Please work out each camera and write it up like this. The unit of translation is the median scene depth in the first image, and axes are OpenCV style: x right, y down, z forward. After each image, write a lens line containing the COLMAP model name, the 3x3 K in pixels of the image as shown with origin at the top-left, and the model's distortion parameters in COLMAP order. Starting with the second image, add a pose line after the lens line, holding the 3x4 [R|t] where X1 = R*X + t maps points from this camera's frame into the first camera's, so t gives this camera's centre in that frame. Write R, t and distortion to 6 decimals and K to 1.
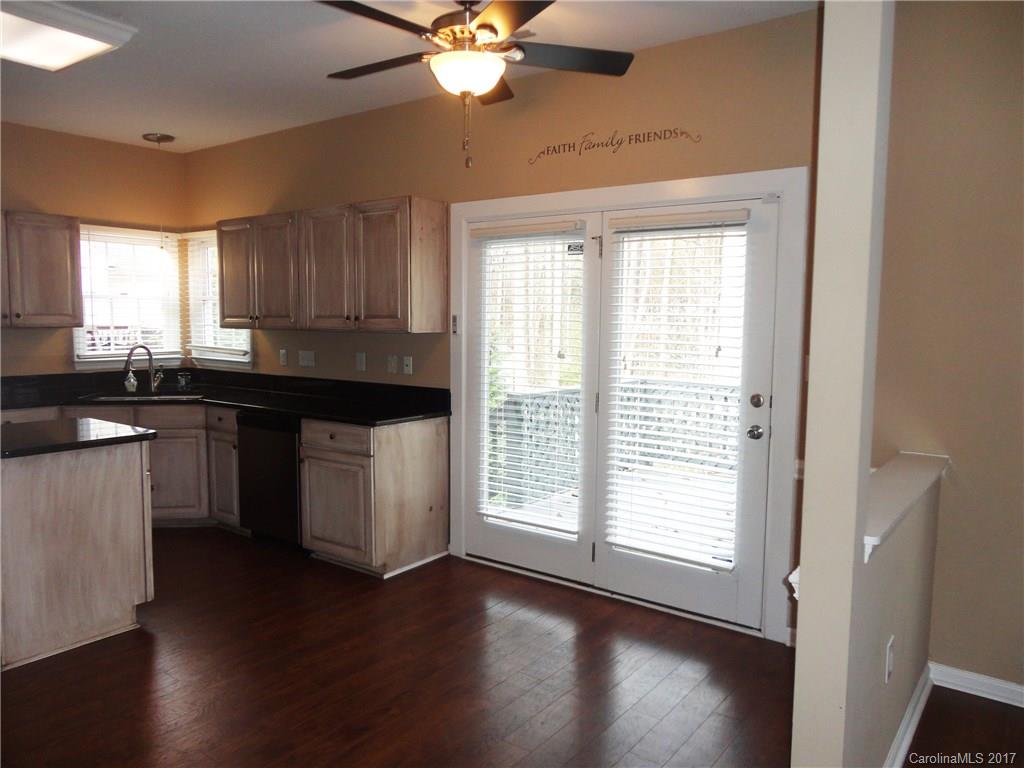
lens RADIAL K [[744.0, 0, 504.8], [0, 744.0, 382.0], [0, 0, 1]] dist [-0.014093, 0.016204]
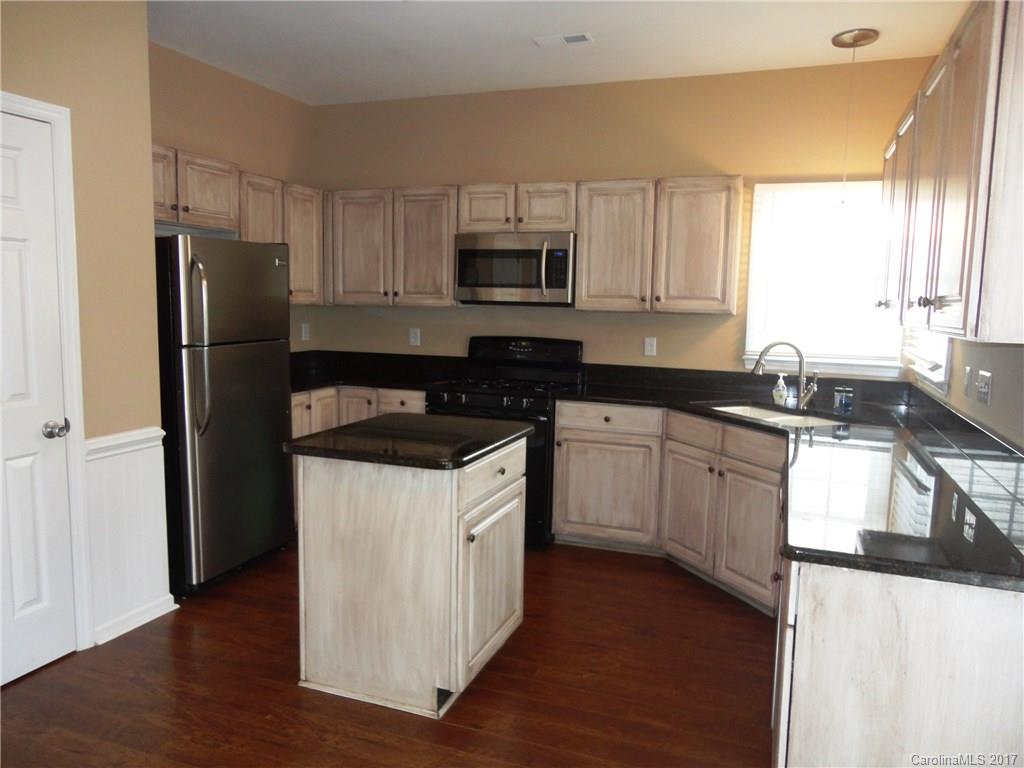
lens RADIAL K [[744.0, 0, 513.5], [0, 744.0, 385.5], [0, 0, 1]] dist [-0.014093, 0.016204]
pose [[0.287057, 0.110603, -0.951507, 0.141061], [-0.103511, 0.991077, 0.083975, -0.047657], [0.952304, 0.074386, 0.295945, 0.630660]]
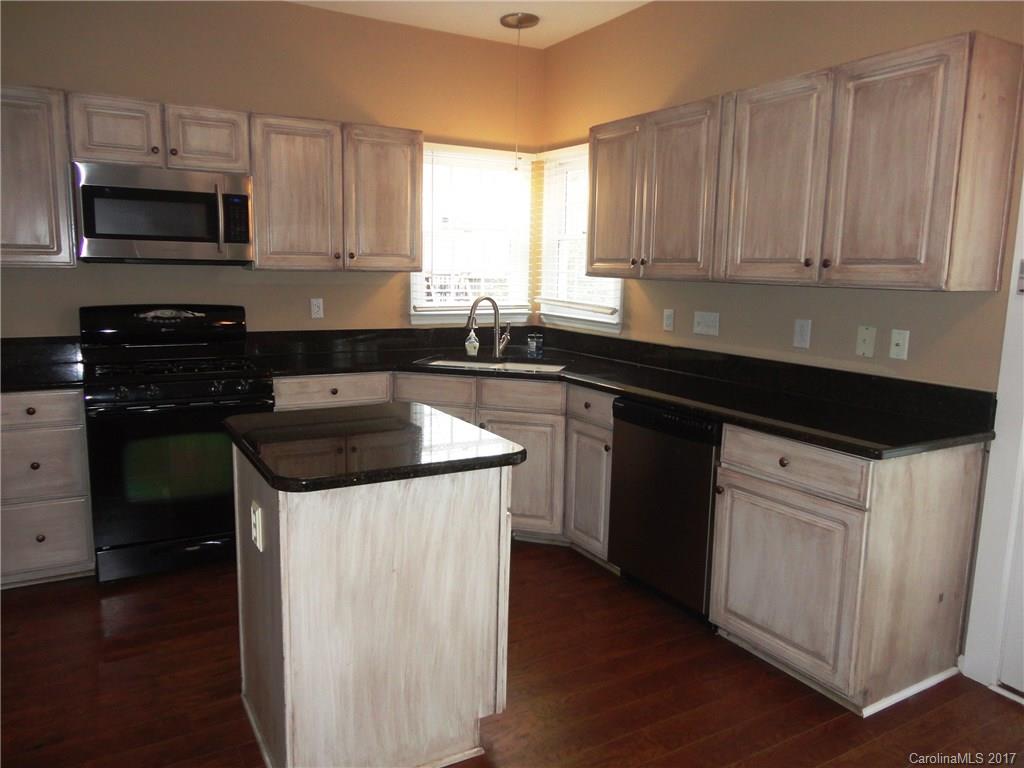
lens RADIAL K [[744.0, 0, 508.7], [0, 744.0, 383.4], [0, 0, 1]] dist [-0.014093, 0.016204]
pose [[0.921793, 0.072802, -0.380786, -0.195032], [-0.048130, 0.996101, 0.073933, -0.020920], [0.384684, -0.049824, 0.921703, 0.338373]]
